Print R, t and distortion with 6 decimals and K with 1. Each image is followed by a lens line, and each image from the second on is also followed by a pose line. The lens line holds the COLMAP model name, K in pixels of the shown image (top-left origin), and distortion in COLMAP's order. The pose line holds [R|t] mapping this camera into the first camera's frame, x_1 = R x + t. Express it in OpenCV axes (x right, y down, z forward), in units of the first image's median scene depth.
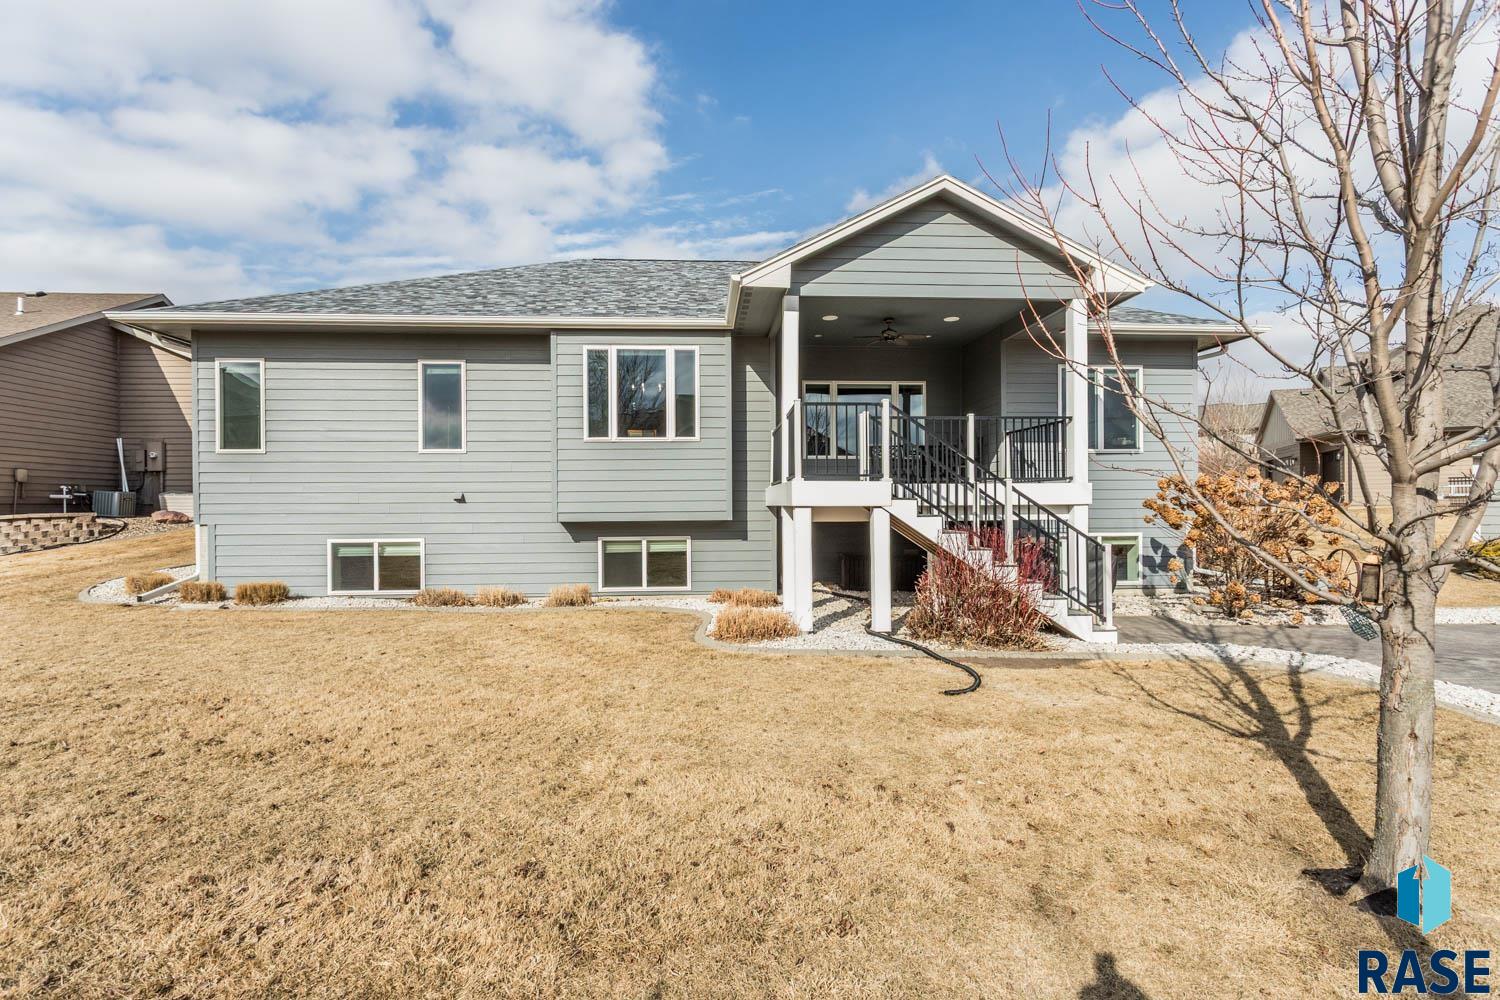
lens RADIAL K [[711.0, 0, 747.5], [0, 711.0, 501.9], [0, 0, 1]] dist [0.000503, -0.000901]
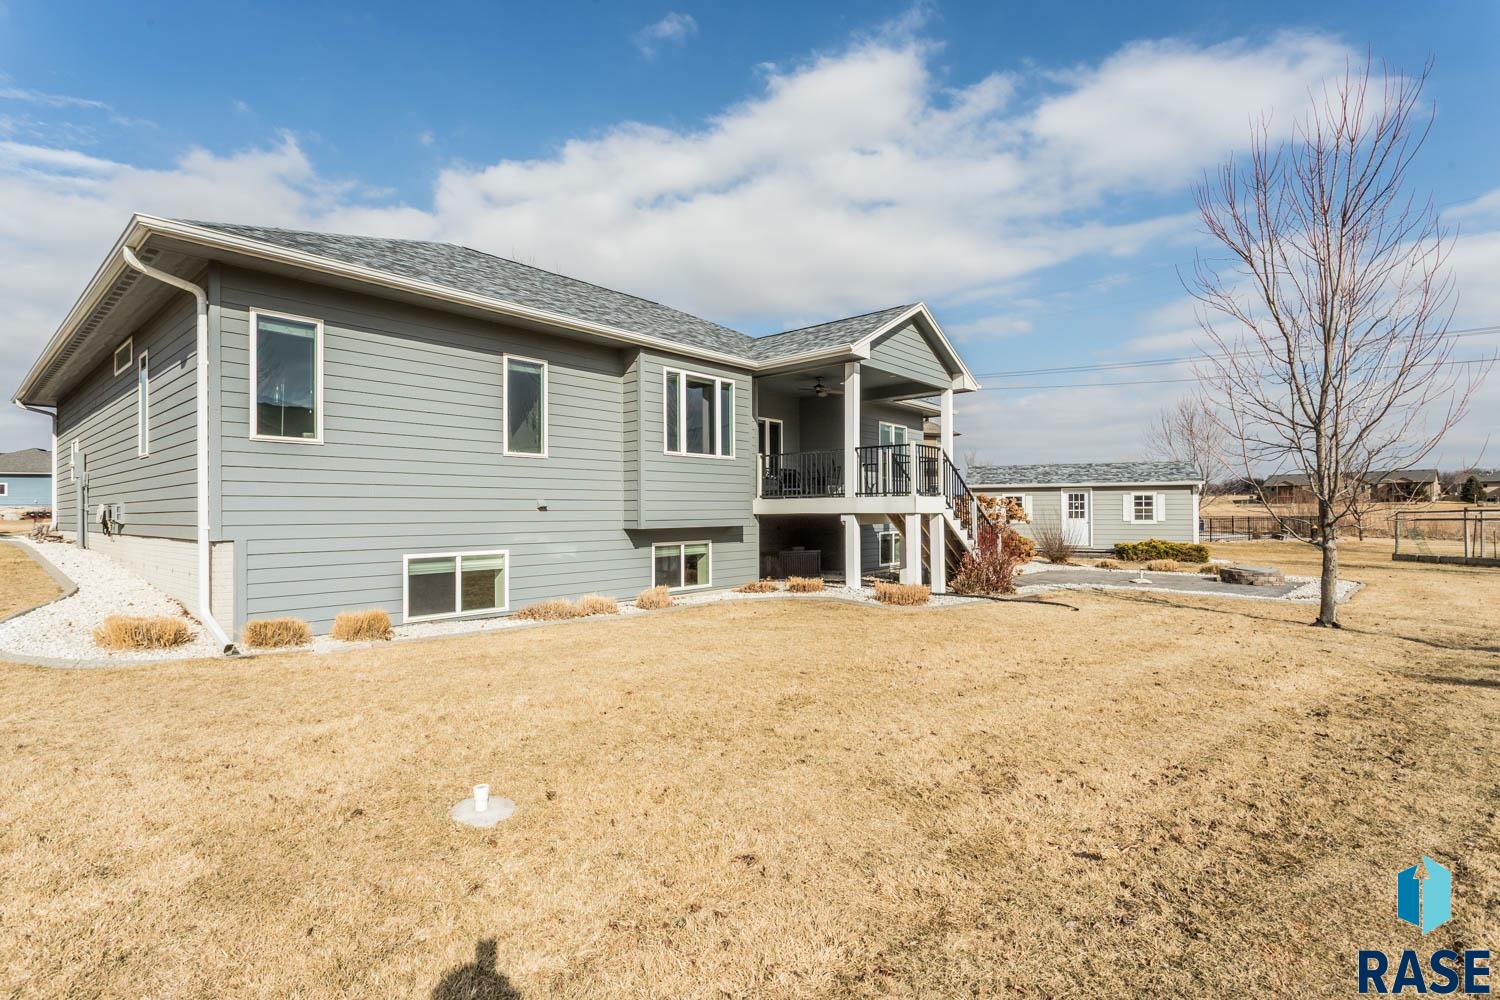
lens RADIAL K [[711.0, 0, 742.3], [0, 711.0, 493.7], [0, 0, 1]] dist [0.000503, -0.000901]
pose [[0.705929, 0.019944, 0.708001, -0.892097], [0.003701, 0.999486, -0.031845, 0.010216], [-0.708272, 0.025101, 0.705493, 0.146759]]
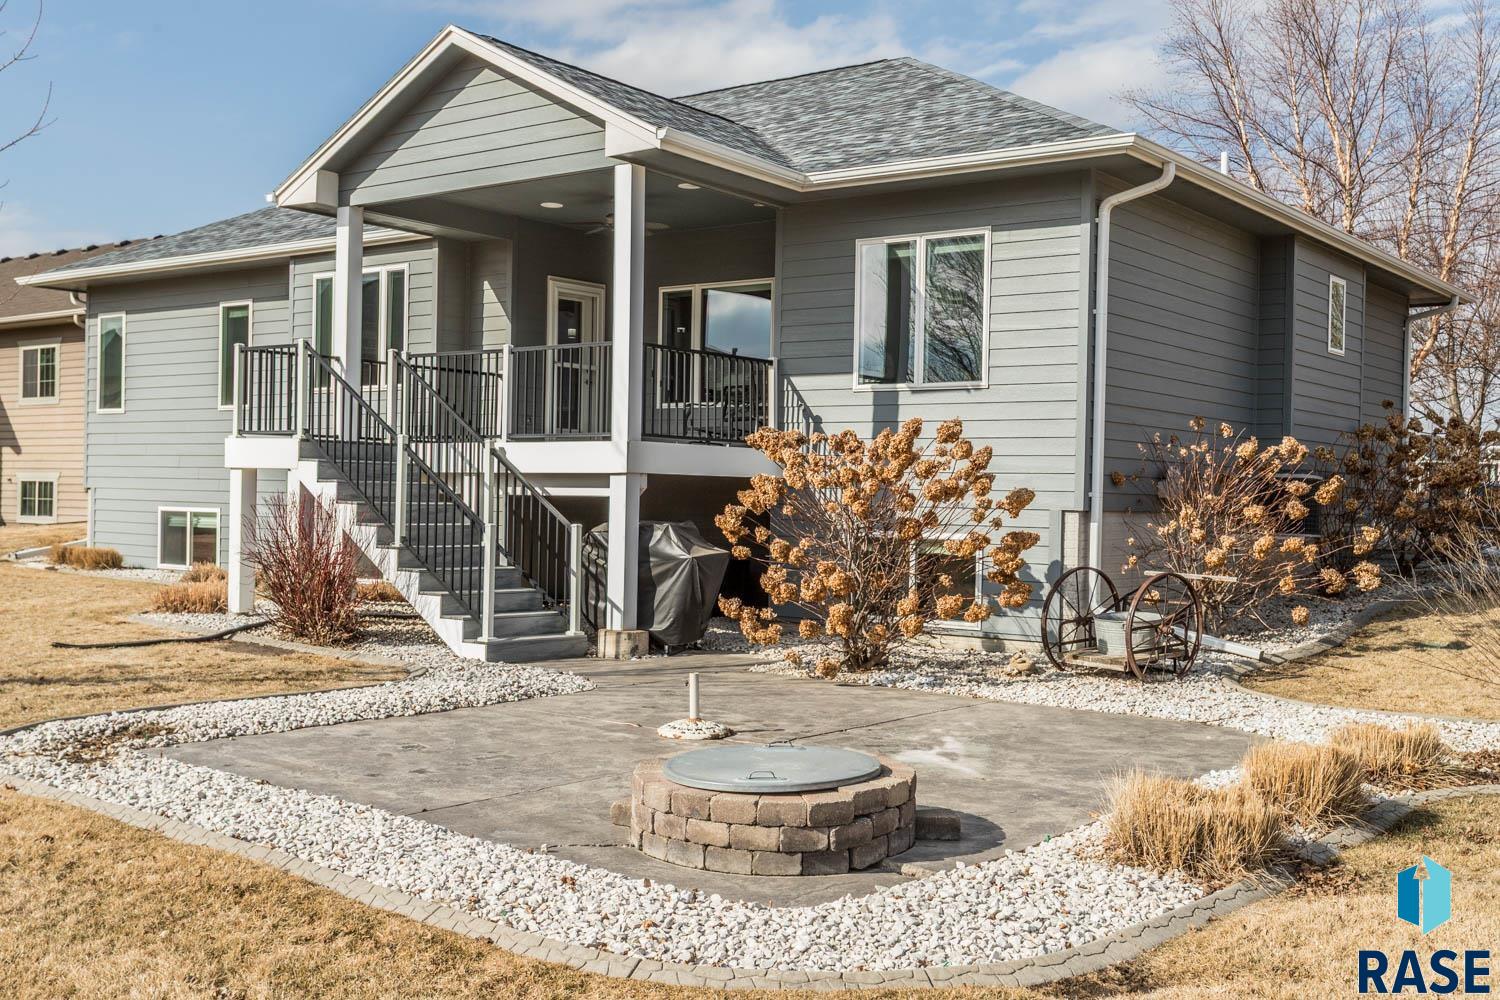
lens RADIAL K [[1575.1, 0, 750.7], [0, 1575.1, 502.0], [0, 0, 1]] dist [0.002705, 0.000000]
pose [[0.758318, 0.022564, -0.651495, 1.290655], [-0.022708, 0.999709, 0.008193, 0.013034], [0.651490, 0.008581, 0.758609, -0.034335]]
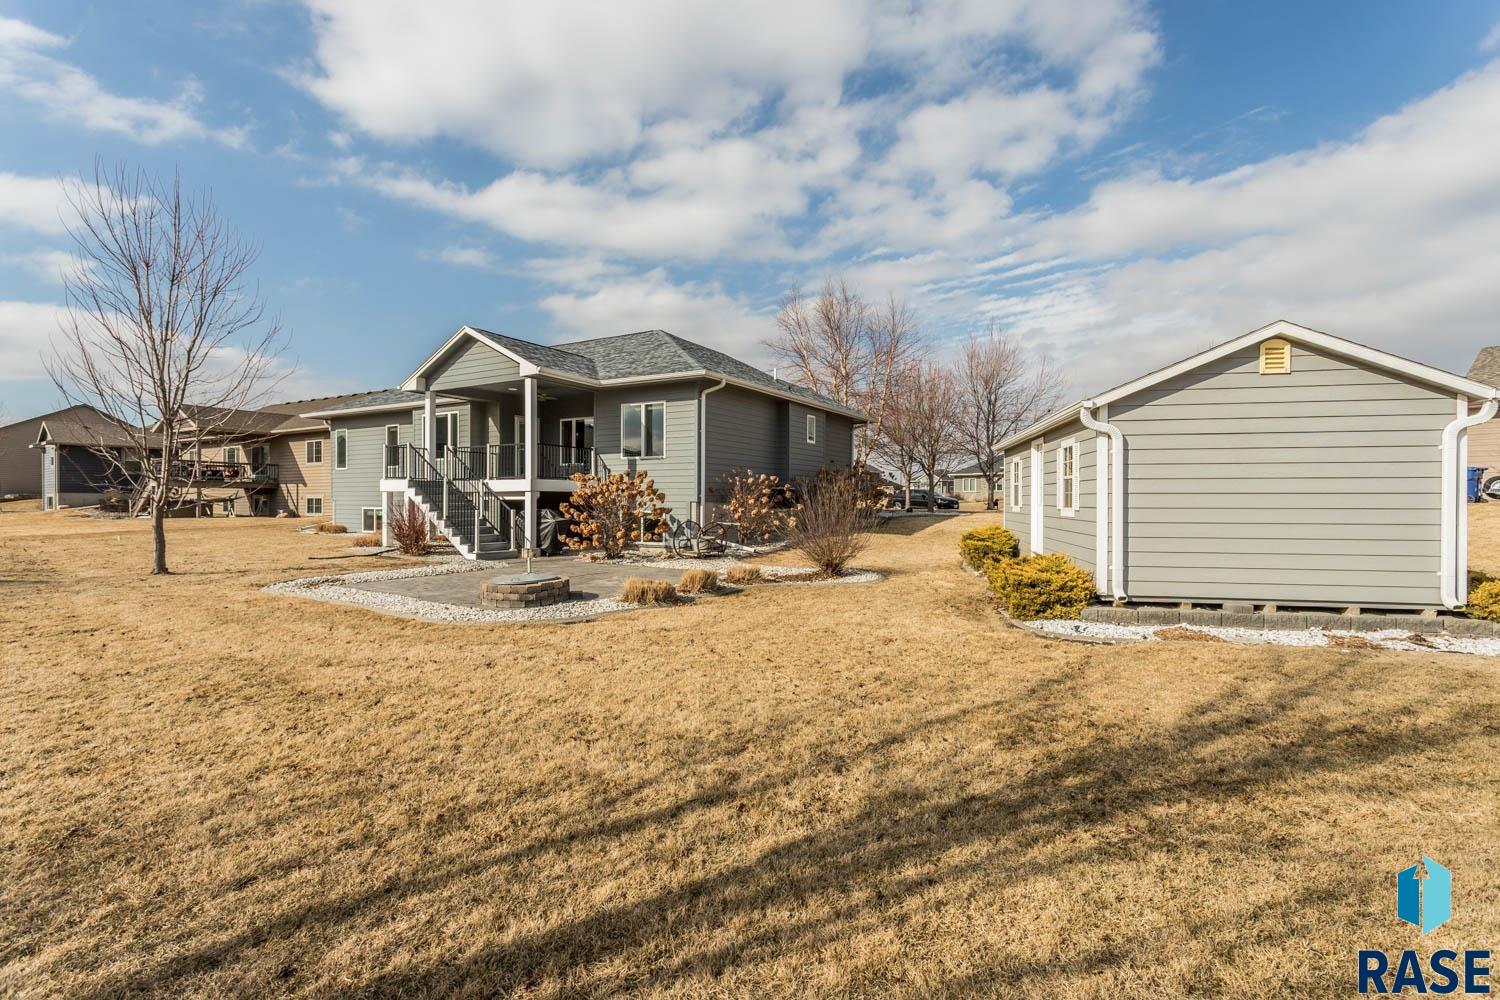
lens RADIAL K [[711.0, 0, 746.6], [0, 711.0, 496.5], [0, 0, 1]] dist [0.000503, -0.000901]
pose [[0.825797, 0.003938, -0.563954, 1.662402], [-0.004954, 0.999988, -0.000271, 0.012943], [0.563946, 0.003018, 0.825806, -0.164549]]
